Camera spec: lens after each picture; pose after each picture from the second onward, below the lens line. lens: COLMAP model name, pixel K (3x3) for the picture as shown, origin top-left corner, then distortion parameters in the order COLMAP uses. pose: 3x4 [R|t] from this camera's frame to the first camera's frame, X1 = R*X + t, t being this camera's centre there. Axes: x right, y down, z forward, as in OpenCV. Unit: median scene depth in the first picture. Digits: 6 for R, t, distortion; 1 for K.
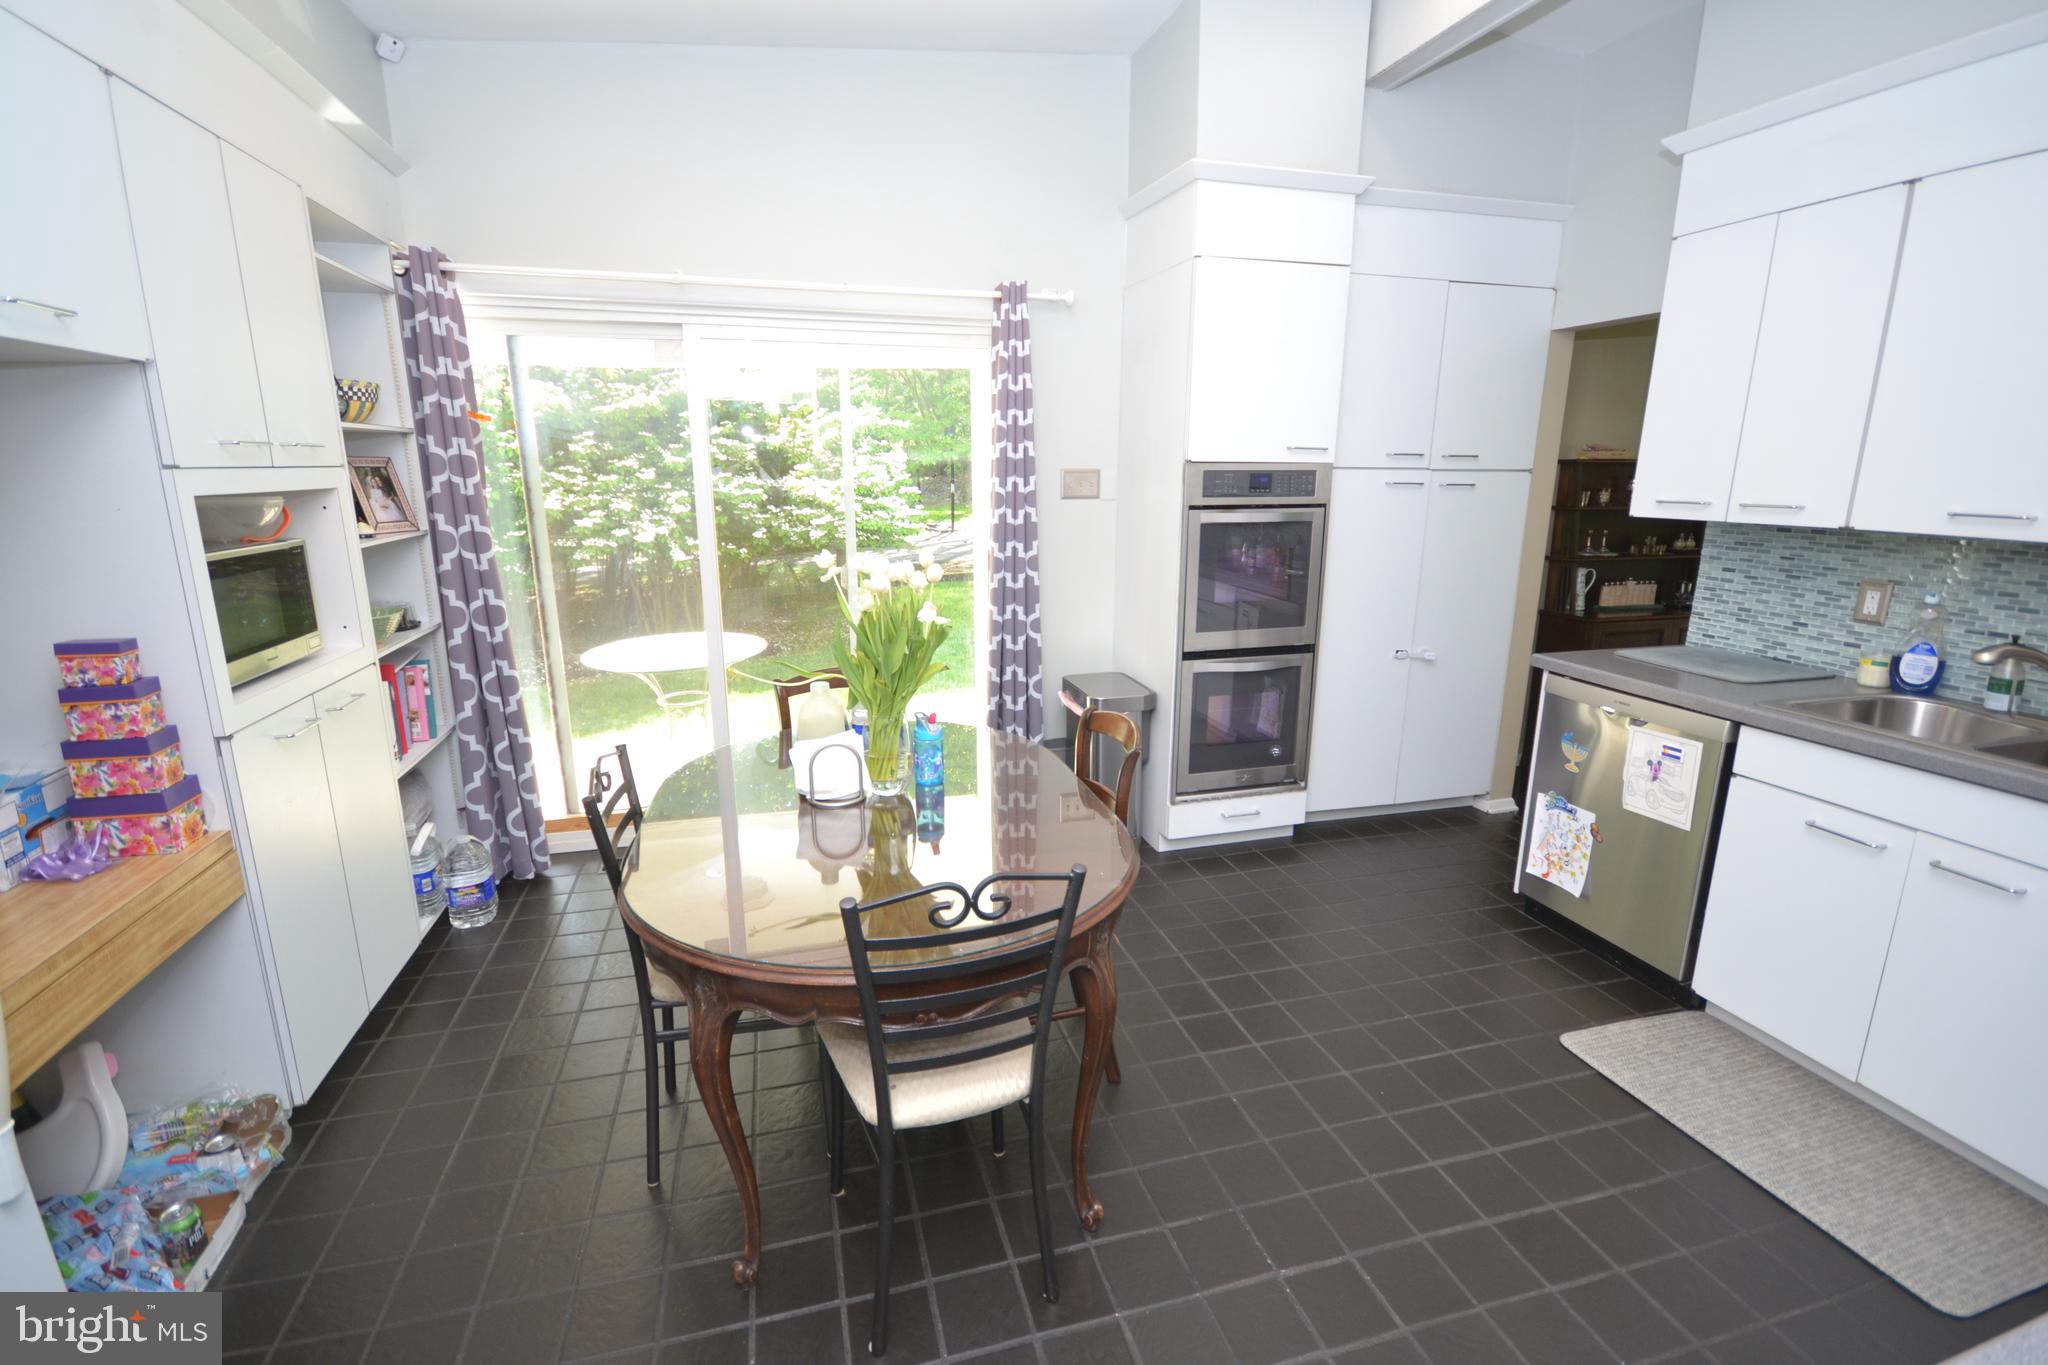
lens RADIAL K [[916.2, 0, 1016.3], [0, 916.2, 678.7], [0, 0, 1]] dist [0.015724, -0.009675]
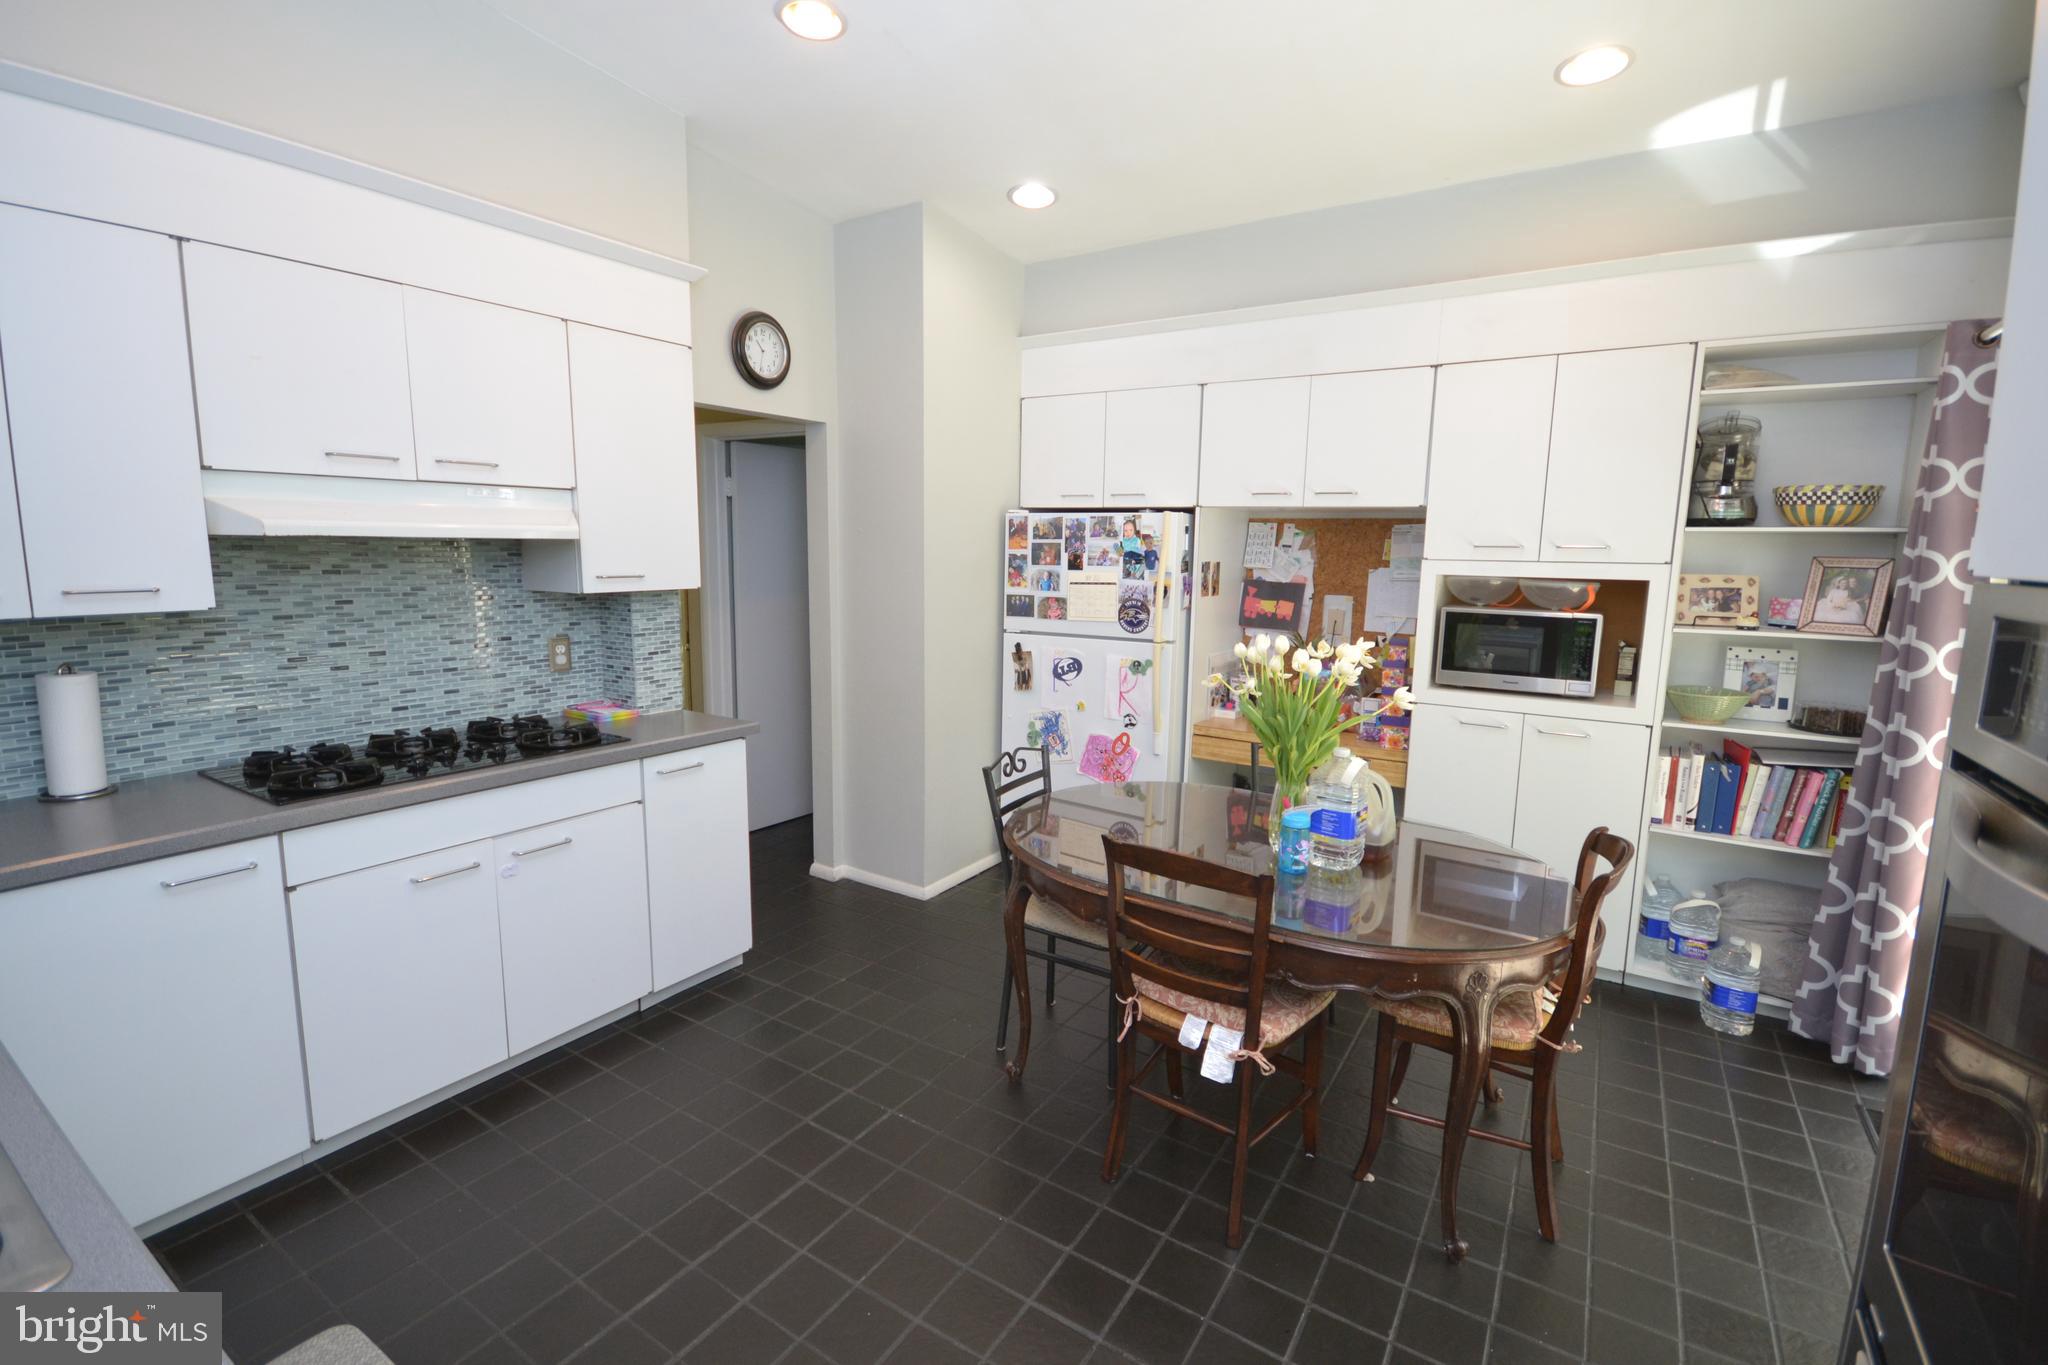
lens RADIAL K [[916.2, 0, 1023.9], [0, 916.2, 669.4], [0, 0, 1]] dist [0.015724, -0.009675]
pose [[-0.747761, 0.078396, -0.659324, 0.658980], [-0.169995, 0.937302, 0.304246, -0.299771], [0.641837, 0.339585, -0.687551, 1.215959]]
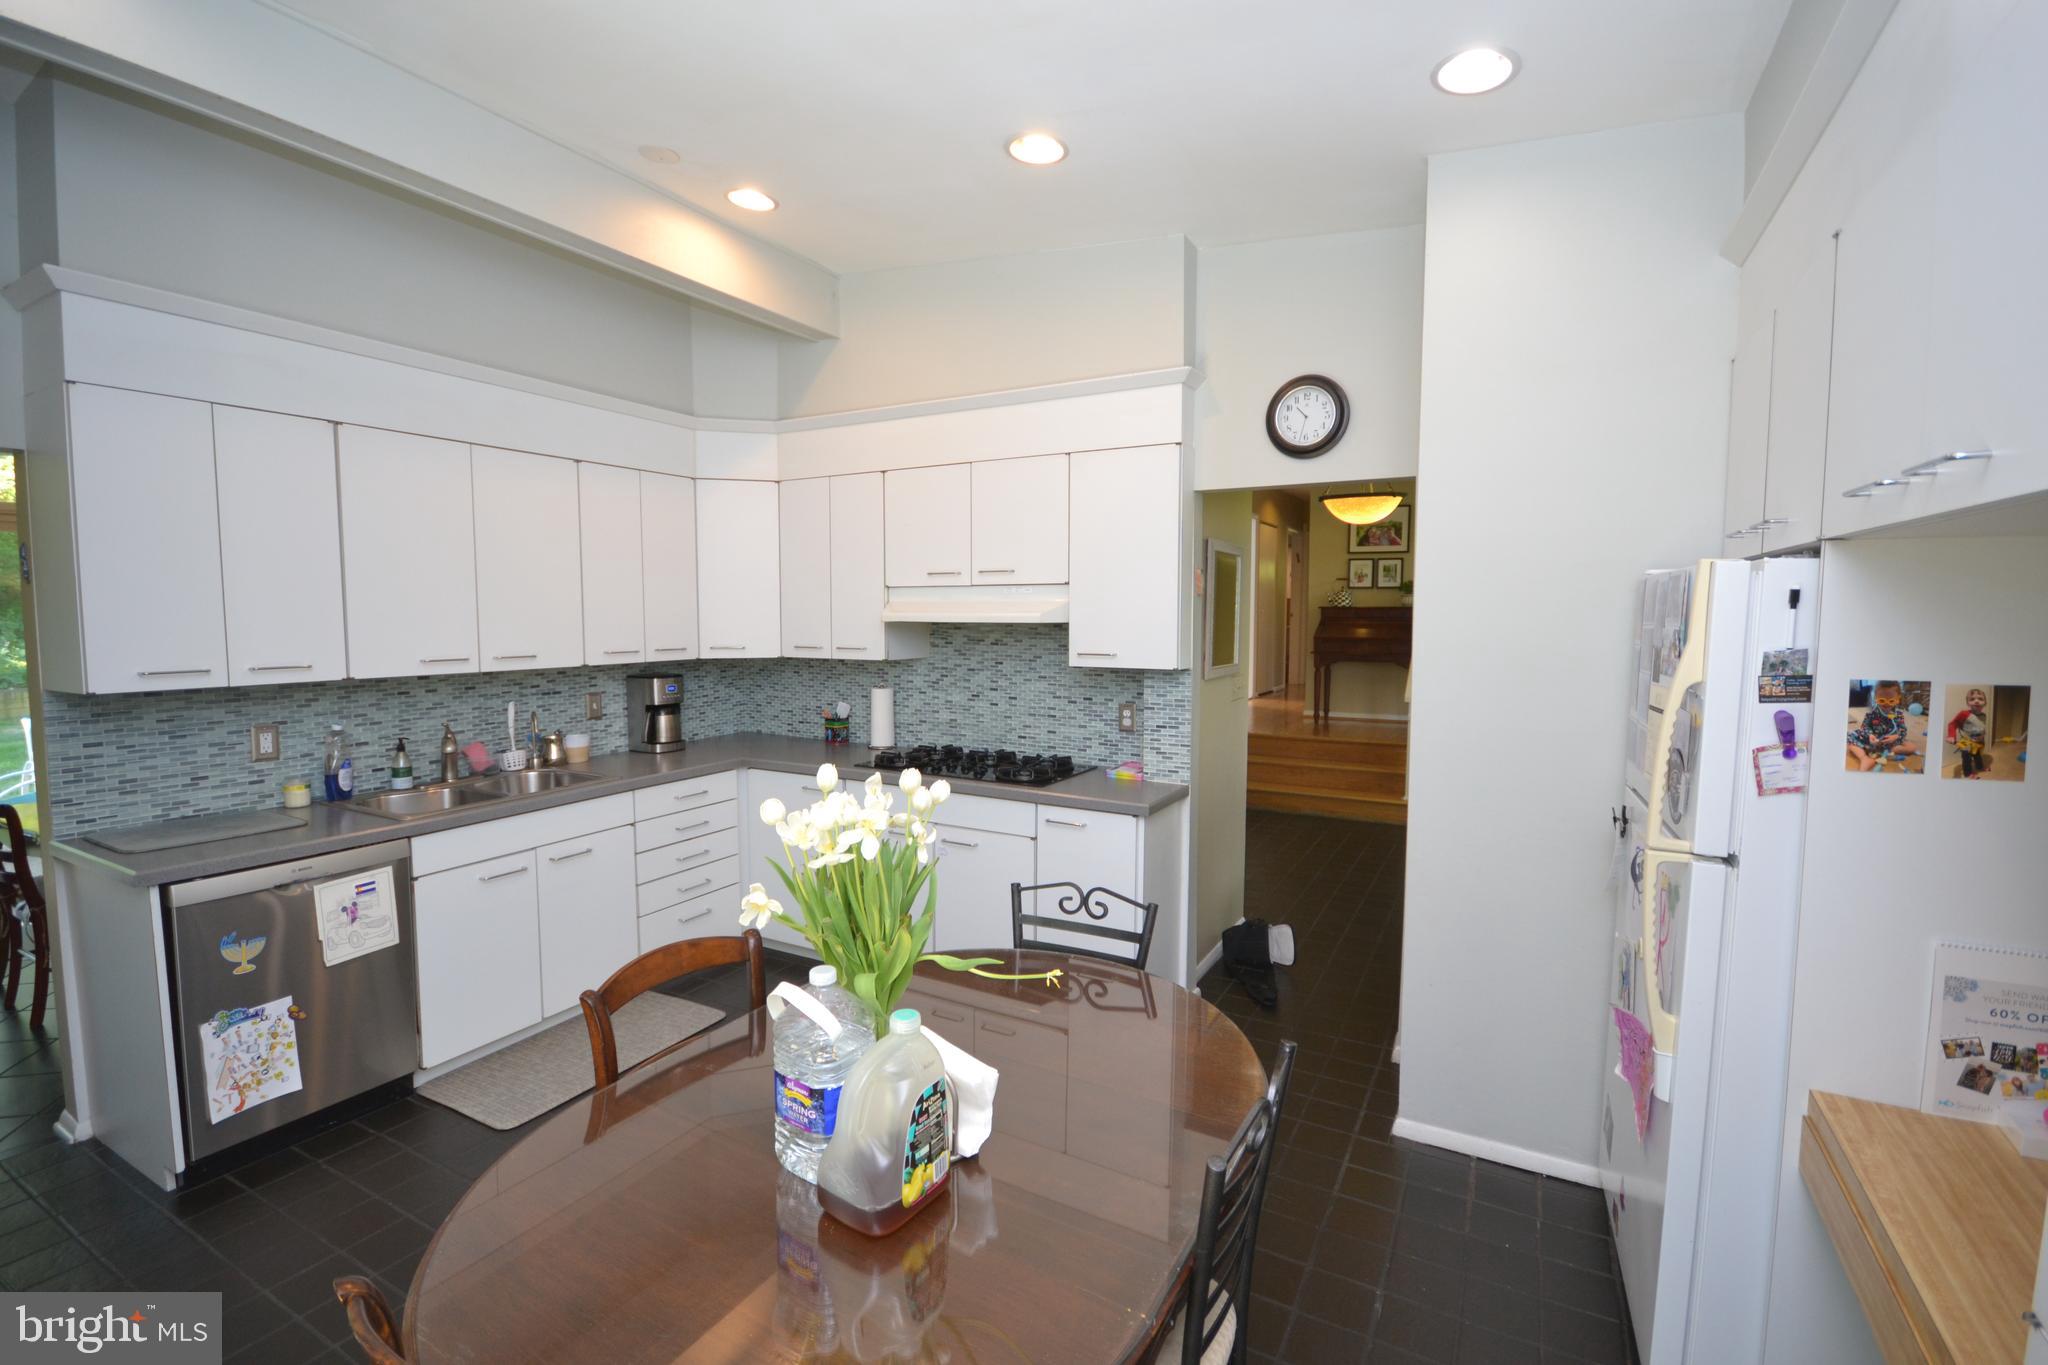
lens RADIAL K [[916.2, 0, 1033.7], [0, 916.2, 681.2], [0, 0, 1]] dist [0.015724, -0.009675]
pose [[-0.717937, -0.058503, 0.693645, -0.564030], [0.155336, 0.957871, 0.241564, -0.276972], [-0.678555, 0.281176, -0.678604, 1.059760]]
